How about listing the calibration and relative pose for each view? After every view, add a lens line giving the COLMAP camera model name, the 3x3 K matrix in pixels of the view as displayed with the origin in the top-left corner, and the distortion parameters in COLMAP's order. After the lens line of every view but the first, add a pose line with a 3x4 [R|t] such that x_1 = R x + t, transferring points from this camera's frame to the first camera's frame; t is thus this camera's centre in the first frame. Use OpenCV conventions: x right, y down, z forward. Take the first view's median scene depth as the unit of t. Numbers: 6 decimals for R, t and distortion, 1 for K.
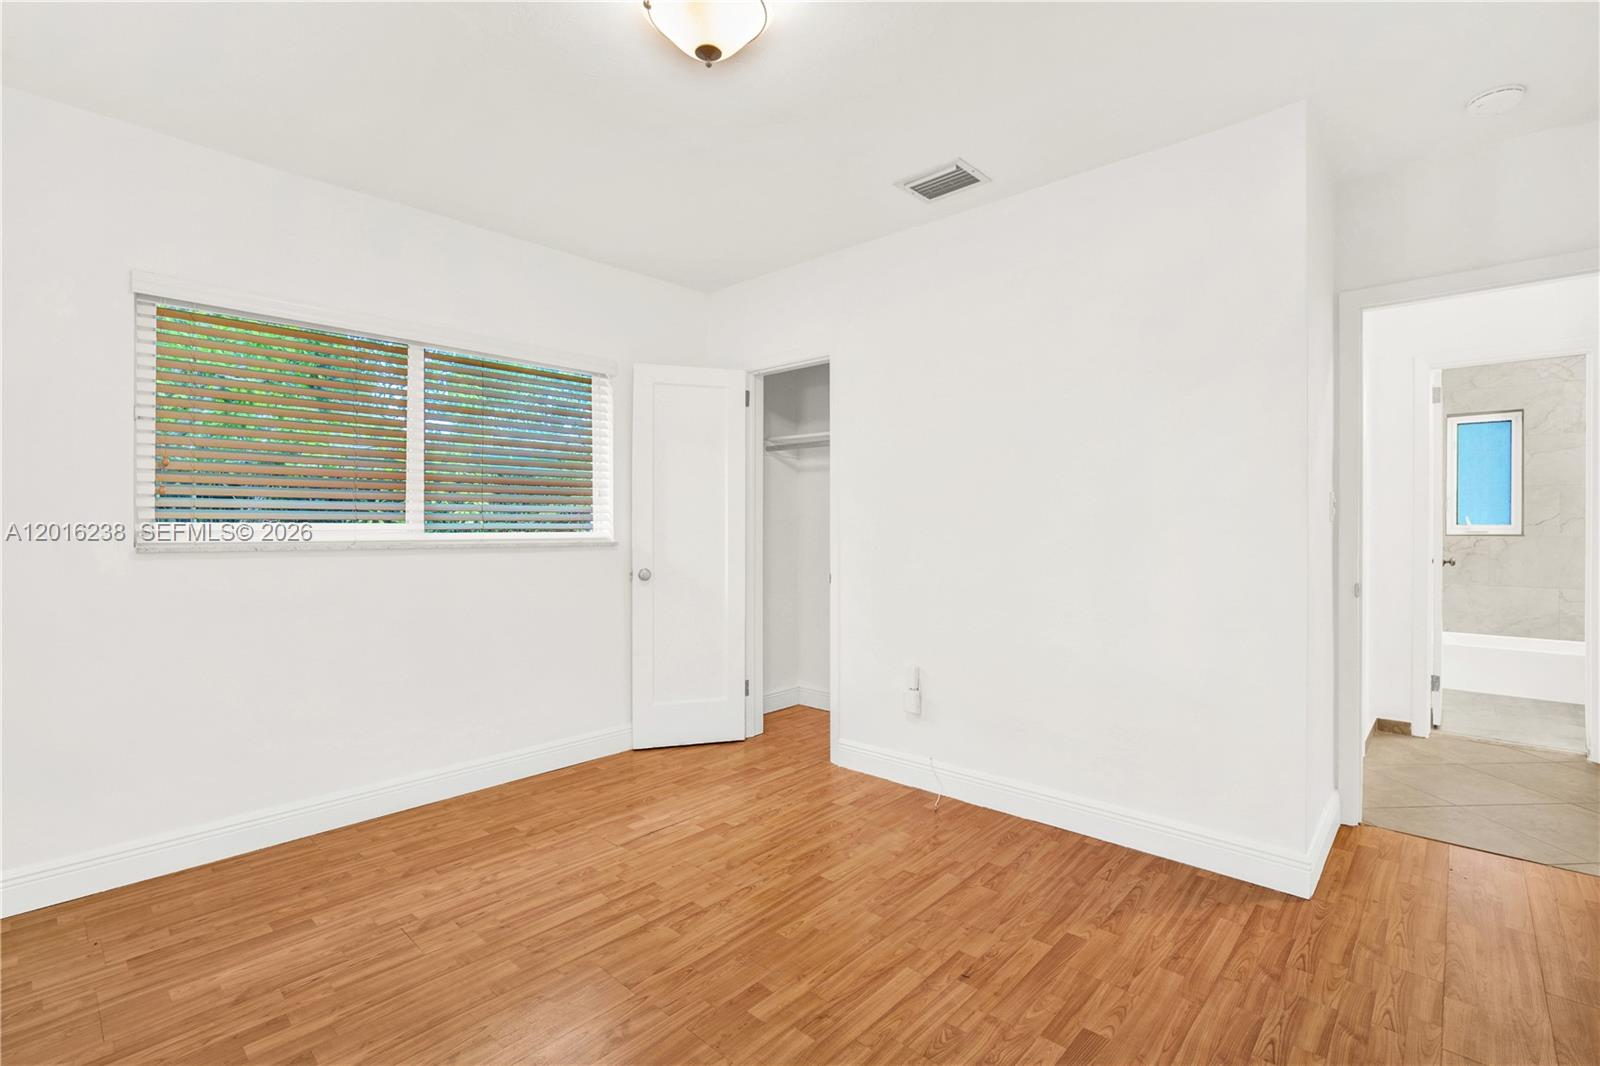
lens RADIAL K [[728.5, 0, 800.0], [0, 728.5, 533.0], [0, 0, 1]] dist [-0.004784, -0.000026]
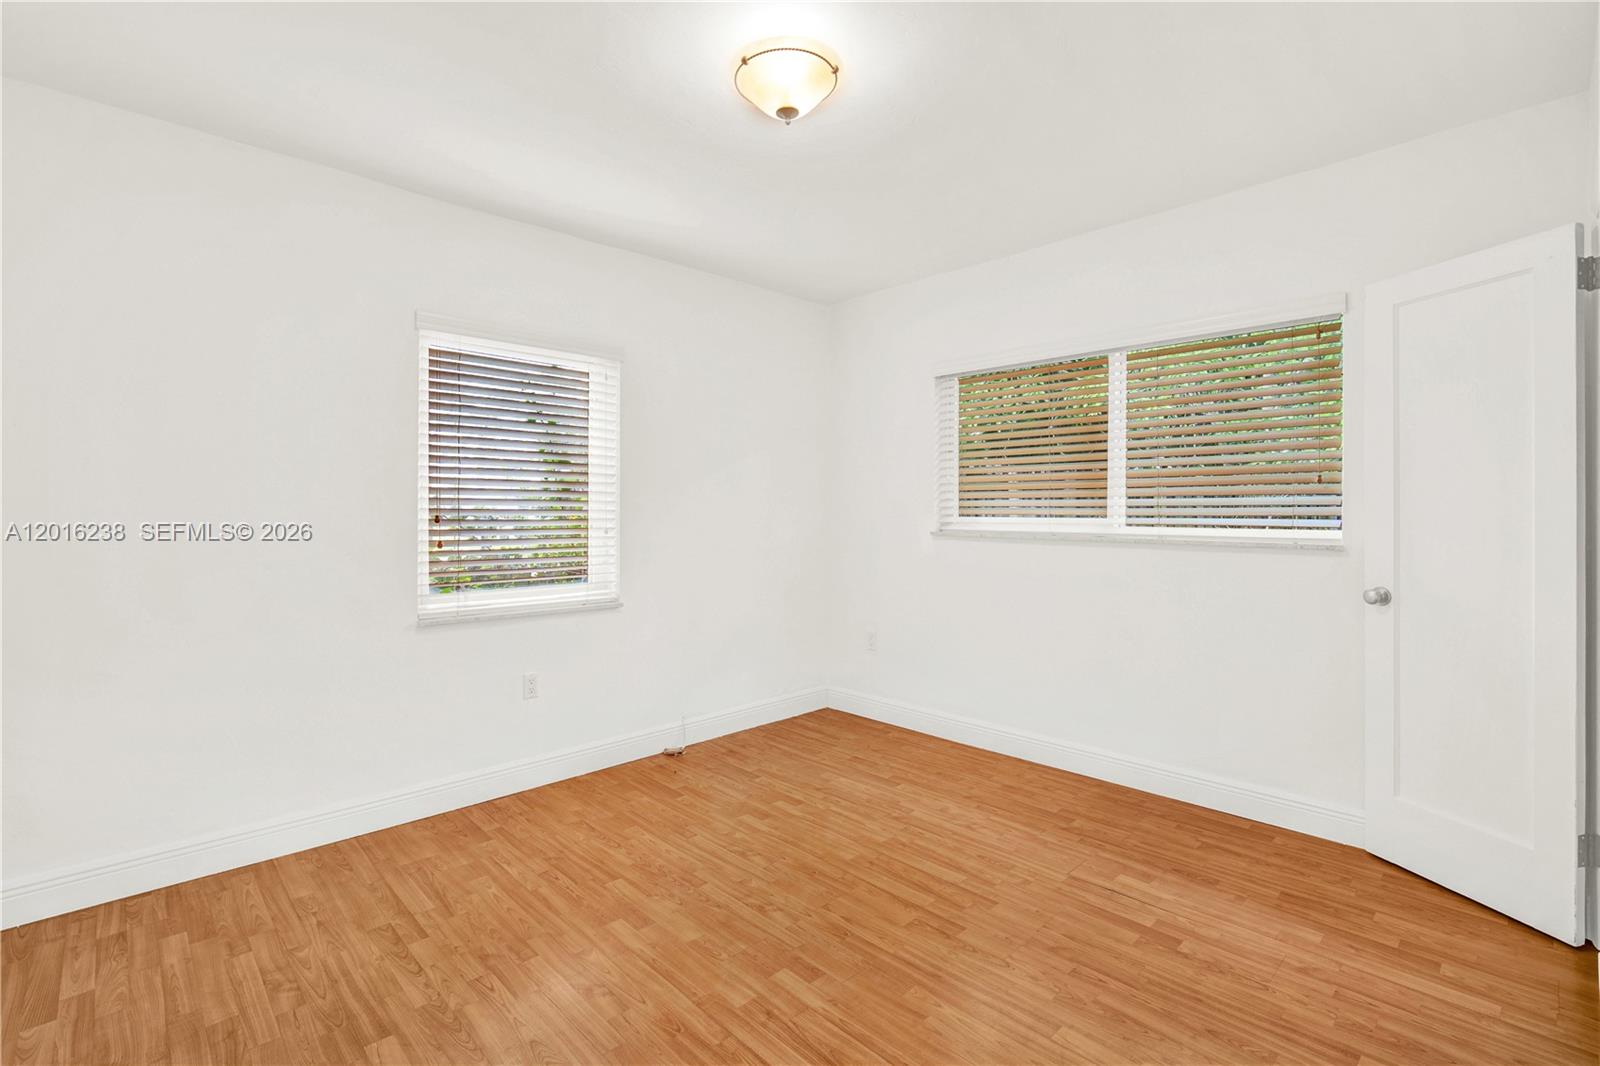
lens RADIAL K [[718.5, 0, 801.5], [0, 718.5, 522.0], [0, 0, 1]] dist [-0.011379, 0.000873]
pose [[-0.050410, 0.010860, -0.998670, 0.667946], [-0.016709, 0.999792, 0.011715, -0.014689], [0.998589, 0.017278, -0.050218, 0.722428]]
